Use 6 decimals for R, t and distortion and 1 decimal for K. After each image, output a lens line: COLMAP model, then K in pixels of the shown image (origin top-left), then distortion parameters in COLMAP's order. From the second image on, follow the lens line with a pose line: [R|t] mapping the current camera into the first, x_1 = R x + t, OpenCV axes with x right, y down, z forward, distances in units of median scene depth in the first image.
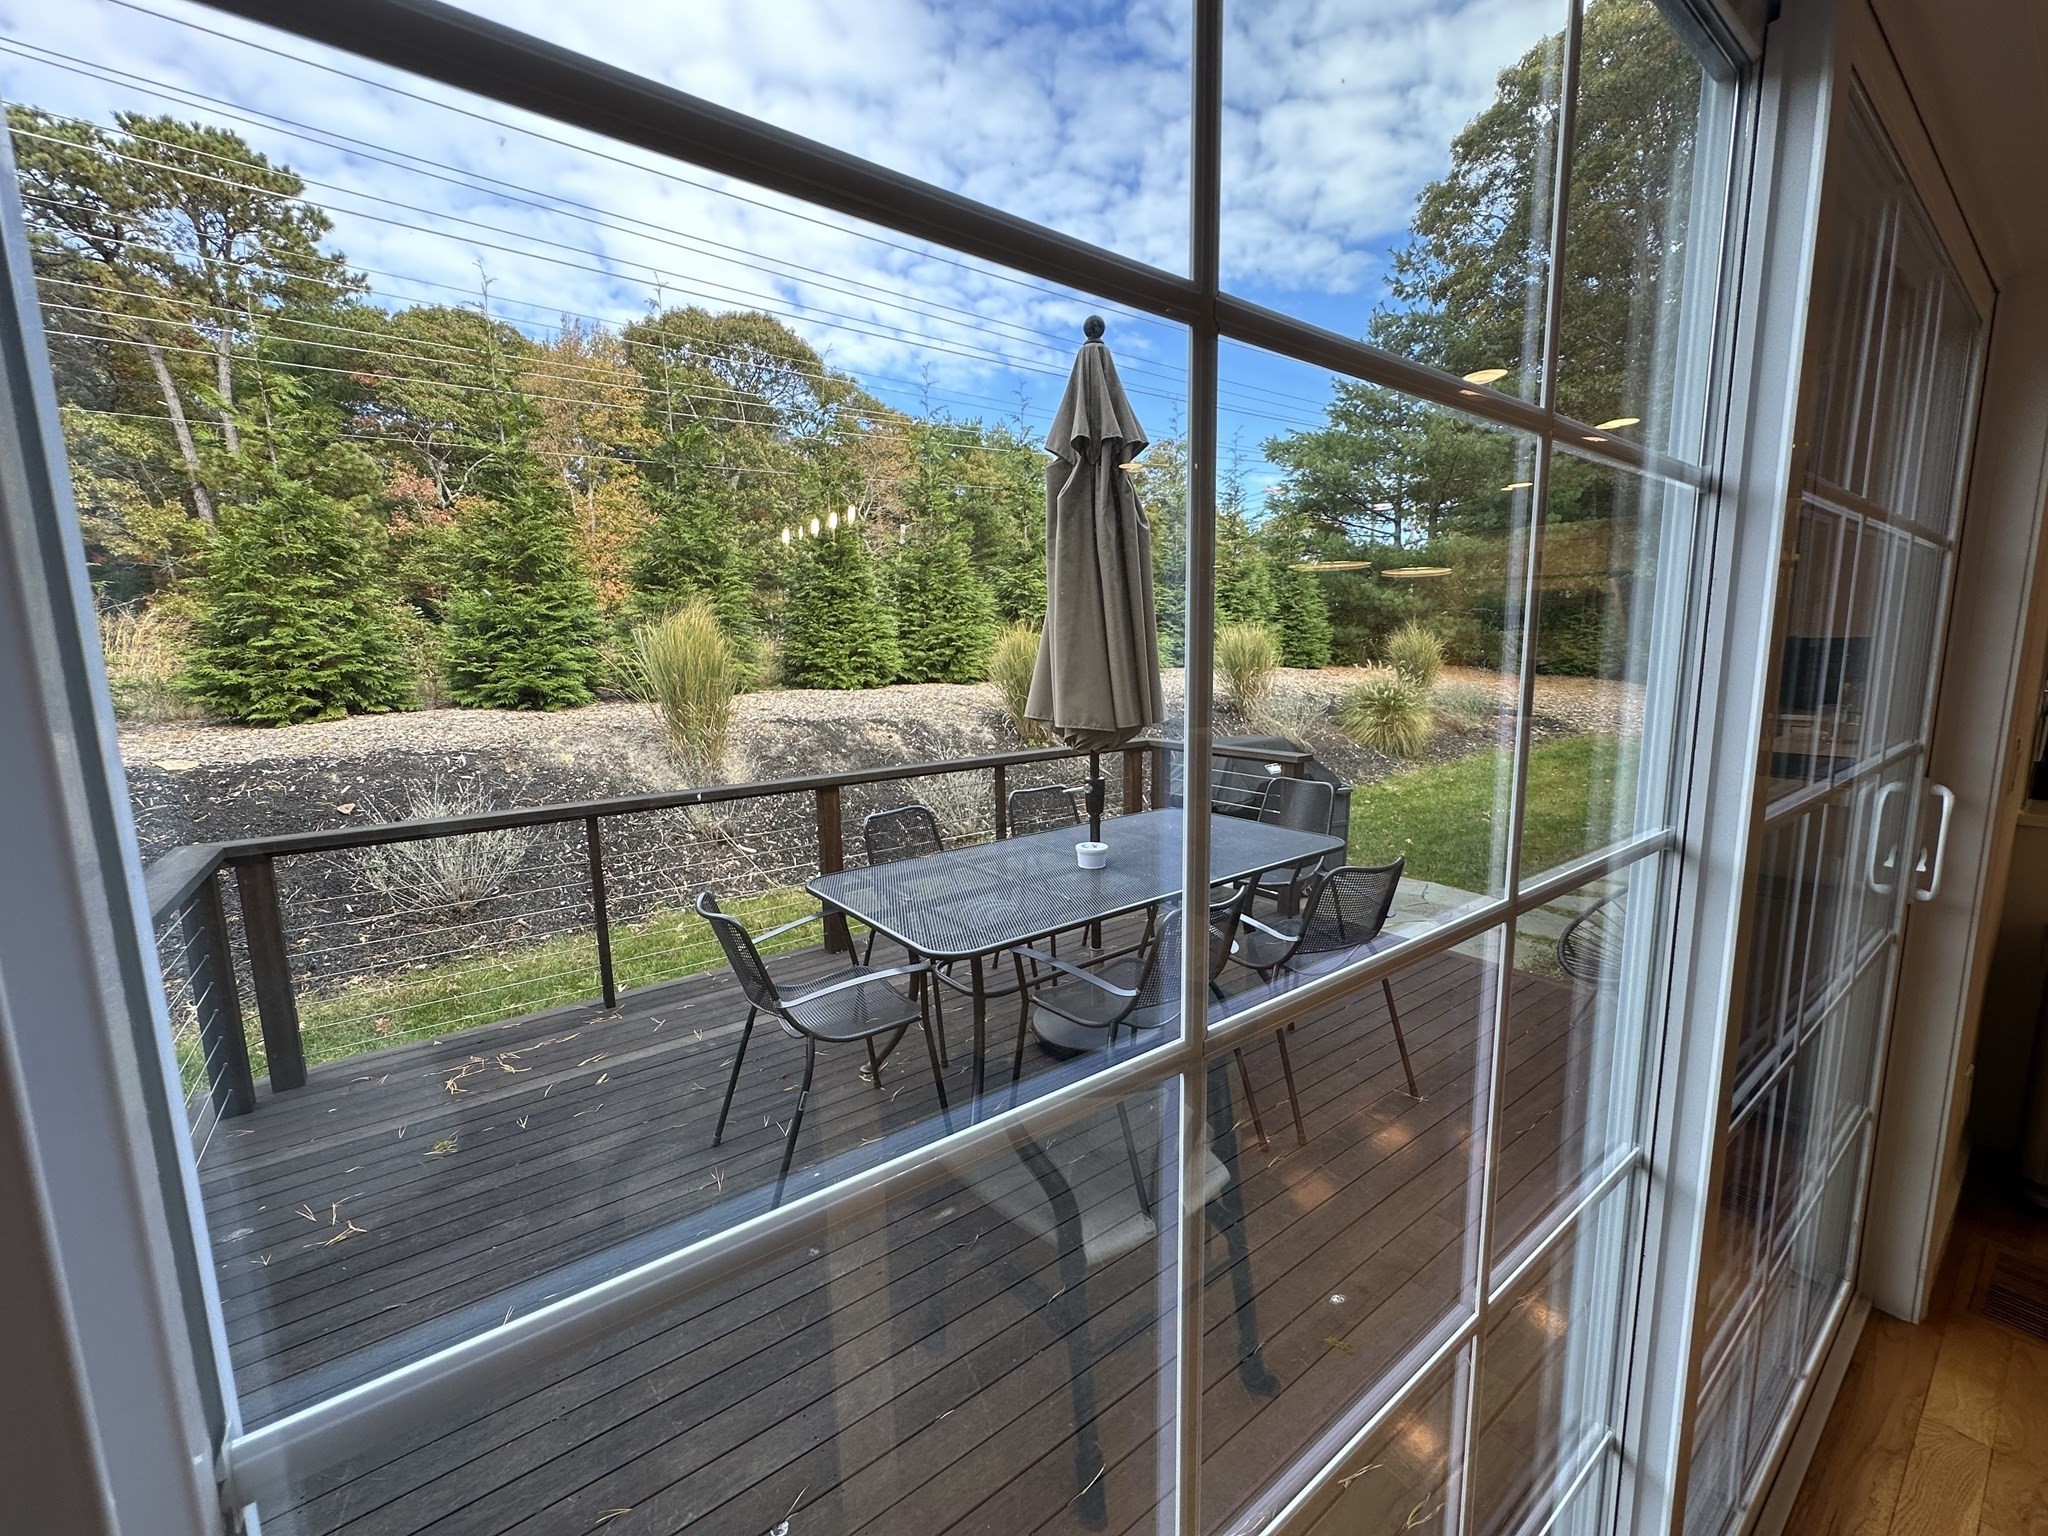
lens RADIAL K [[815.8, 0, 1012.1], [0, 815.8, 765.5], [0, 0, 1]] dist [-0.001990, 0.000211]
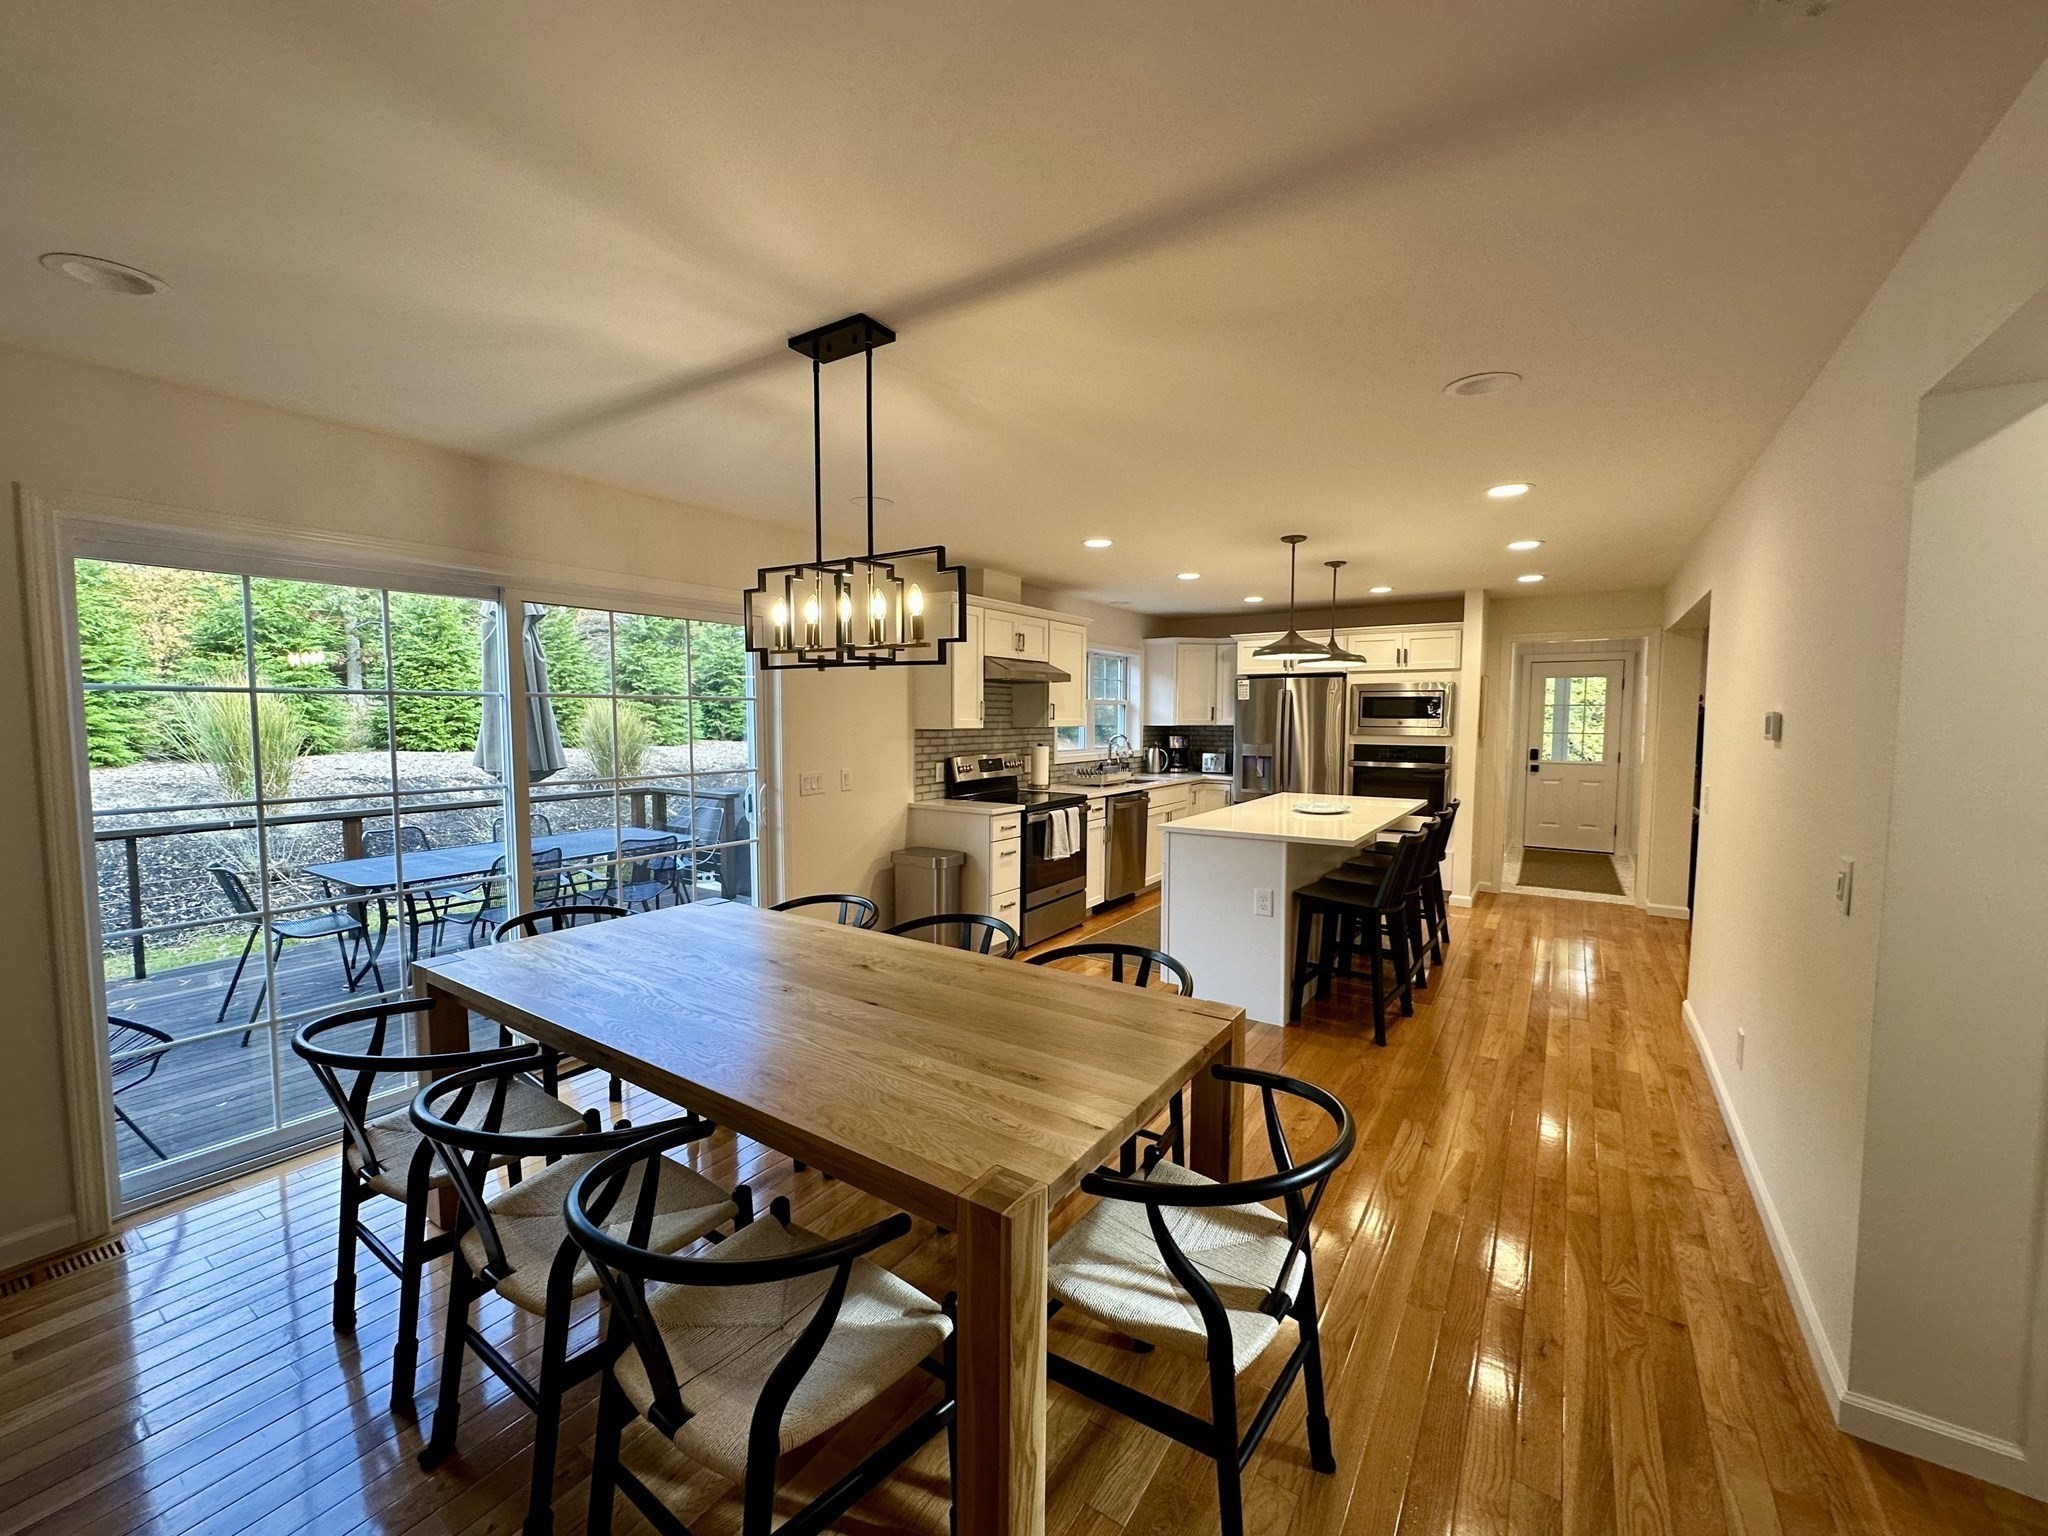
lens RADIAL K [[815.8, 0, 1024.9], [0, 815.8, 767.4], [0, 0, 1]] dist [-0.001990, 0.000211]
pose [[0.937912, -0.000918, 0.346873, 0.170408], [0.027821, 0.996974, -0.072586, 0.032706], [-0.345757, 0.077729, 0.935099, -0.328478]]
